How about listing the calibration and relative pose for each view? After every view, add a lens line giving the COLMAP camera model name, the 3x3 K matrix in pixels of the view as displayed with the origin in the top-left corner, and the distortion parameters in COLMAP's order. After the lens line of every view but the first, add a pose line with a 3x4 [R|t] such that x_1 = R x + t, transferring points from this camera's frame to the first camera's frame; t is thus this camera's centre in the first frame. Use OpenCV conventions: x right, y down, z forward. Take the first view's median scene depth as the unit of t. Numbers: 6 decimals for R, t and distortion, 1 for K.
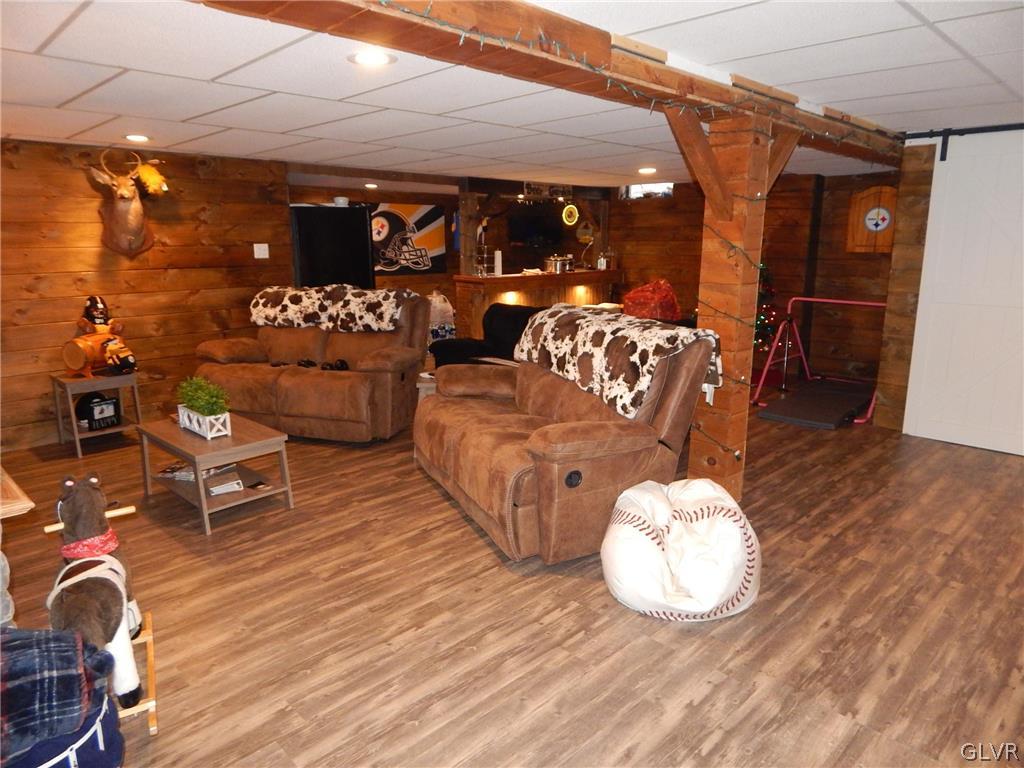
lens RADIAL K [[673.1, 0, 514.4], [0, 673.1, 373.1], [0, 0, 1]] dist [-0.004876, -0.000262]
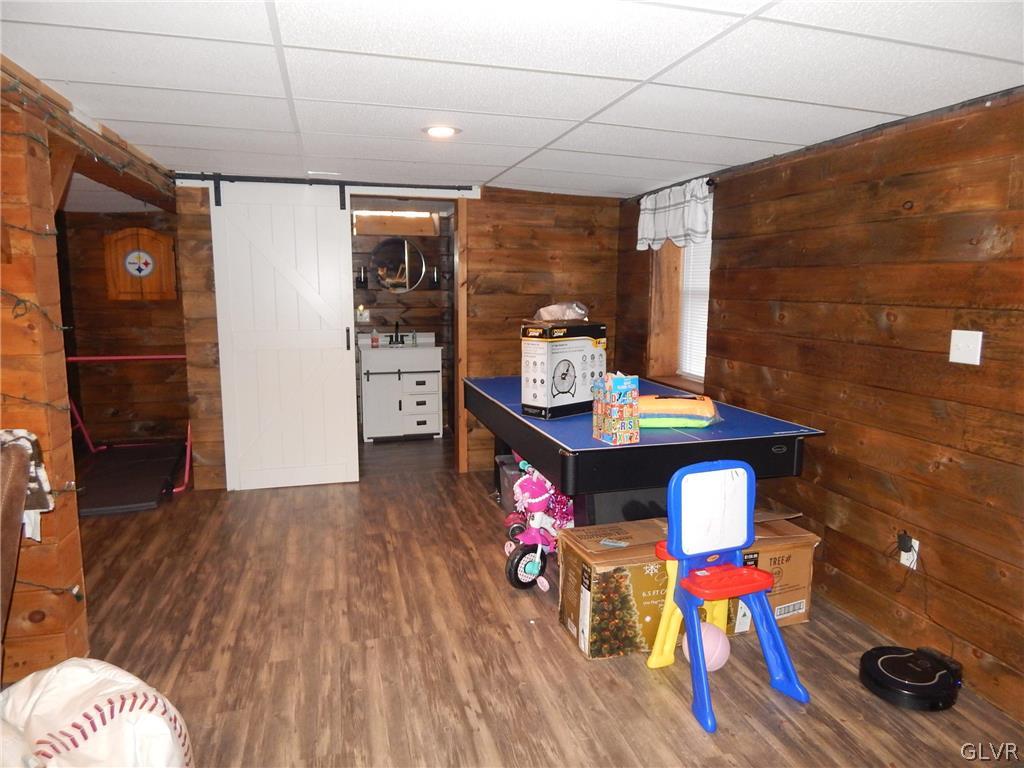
lens RADIAL K [[673.1, 0, 514.4], [0, 673.1, 373.1], [0, 0, 1]] dist [-0.004876, -0.000262]
pose [[0.490201, -0.117220, 0.863691, -0.023195], [0.171178, 0.984565, 0.036471, -0.051167], [-0.854635, 0.129967, 0.502700, 0.223986]]
